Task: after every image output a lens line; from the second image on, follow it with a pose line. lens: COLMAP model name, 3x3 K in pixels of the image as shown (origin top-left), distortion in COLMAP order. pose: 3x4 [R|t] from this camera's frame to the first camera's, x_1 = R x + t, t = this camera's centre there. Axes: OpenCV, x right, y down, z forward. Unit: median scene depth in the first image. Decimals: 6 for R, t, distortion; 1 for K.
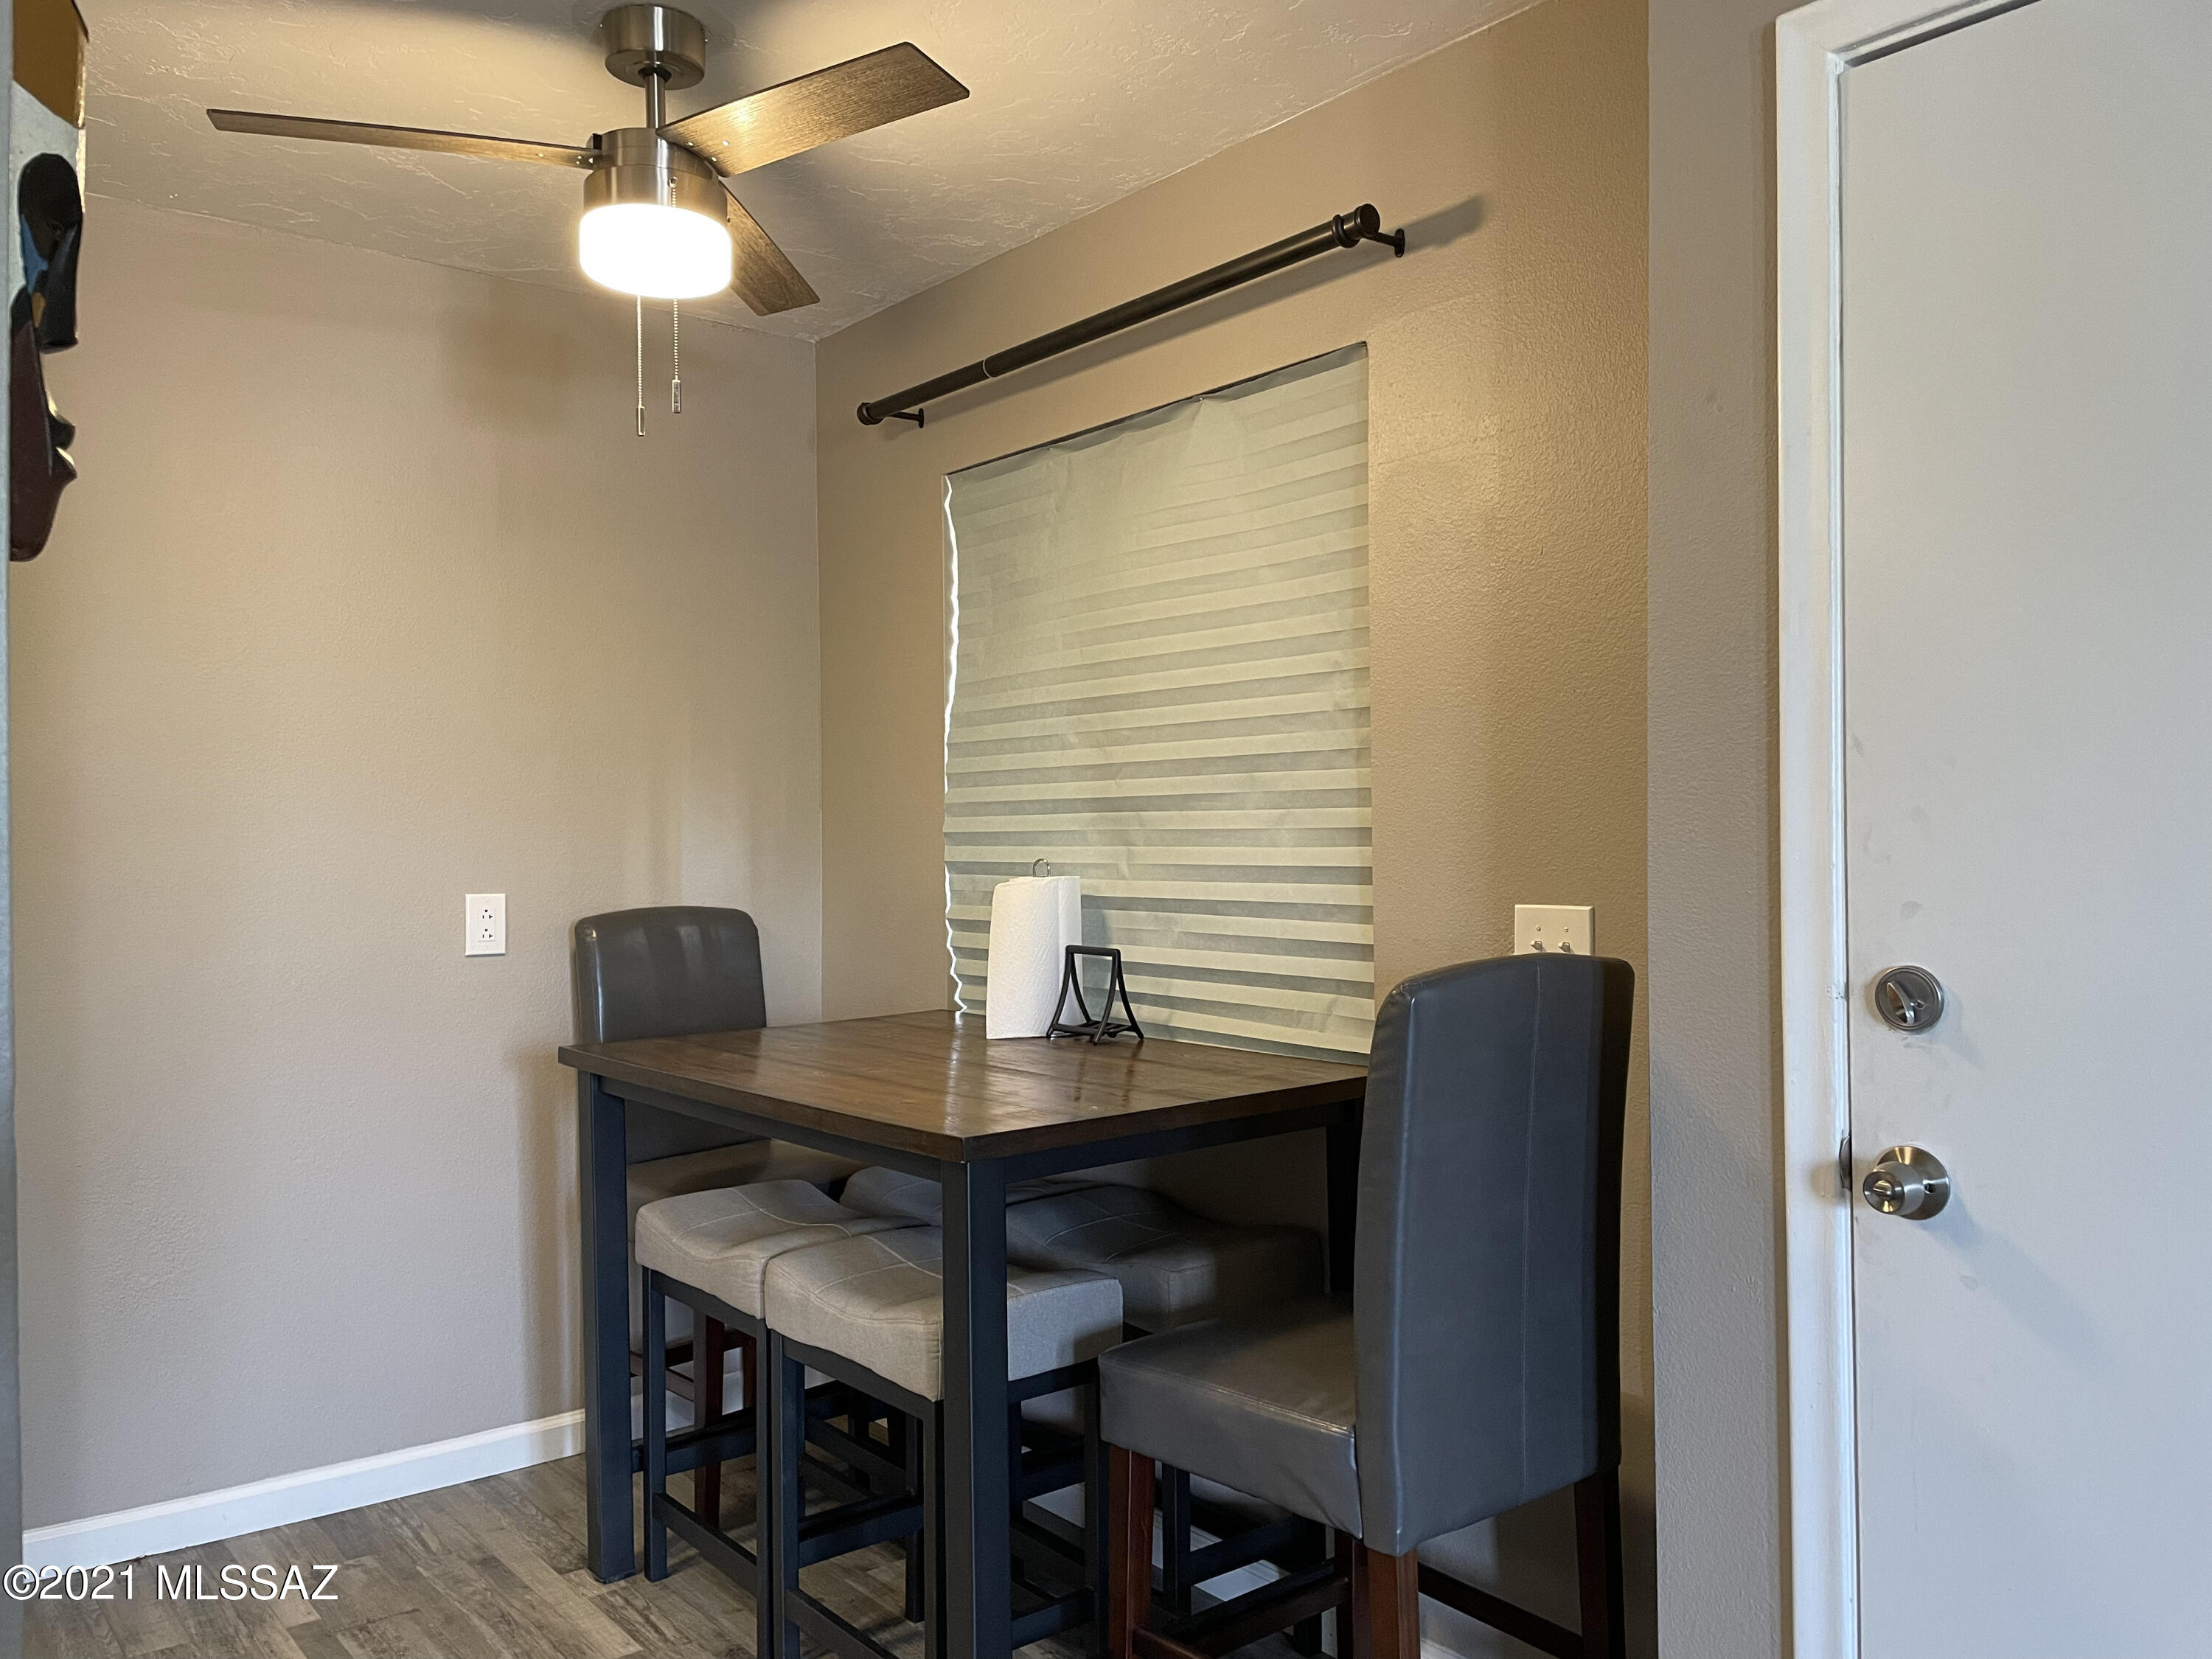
lens RADIAL K [[1674.7, 0, 1100.7], [0, 1674.7, 839.2], [0, 0, 1]] dist [0.106708, -0.130395]
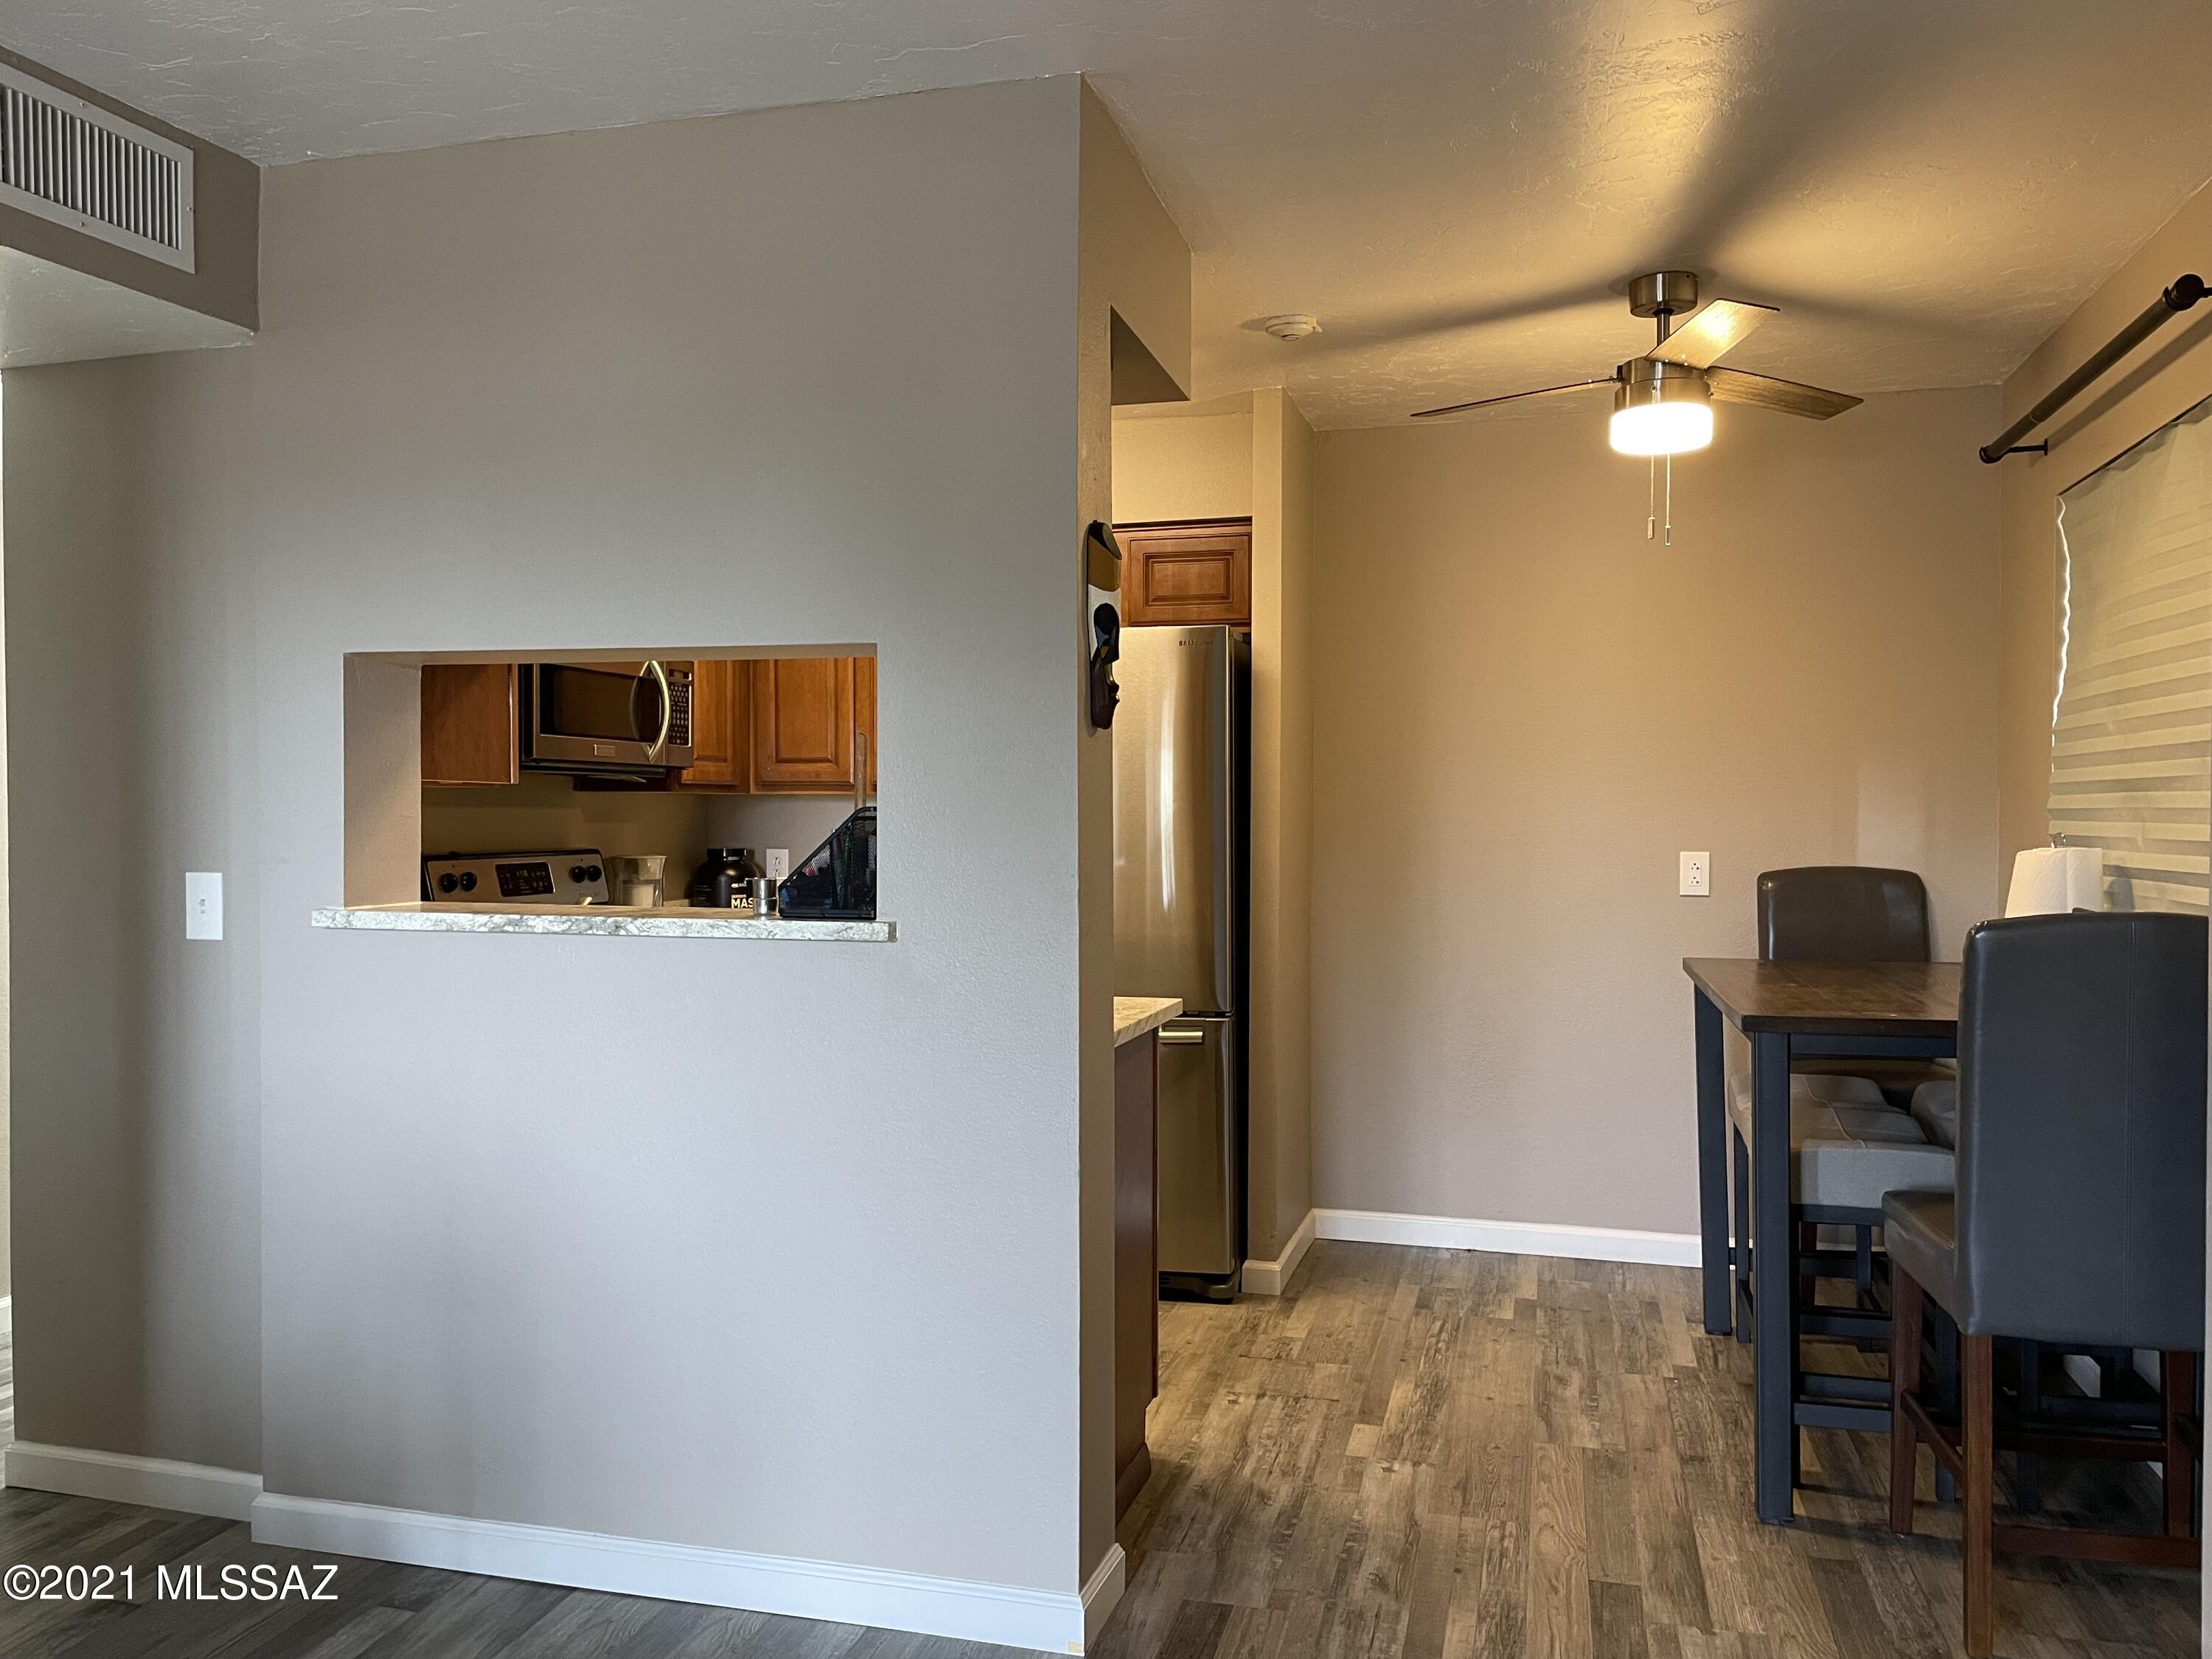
lens RADIAL K [[1674.7, 0, 1100.7], [0, 1674.7, 839.2], [0, 0, 1]] dist [0.106708, -0.130395]
pose [[0.588031, 0.017935, -0.808639, 0.530234], [-0.002636, 0.999791, 0.020258, -0.005897], [0.808834, -0.009781, 0.587956, -0.236638]]
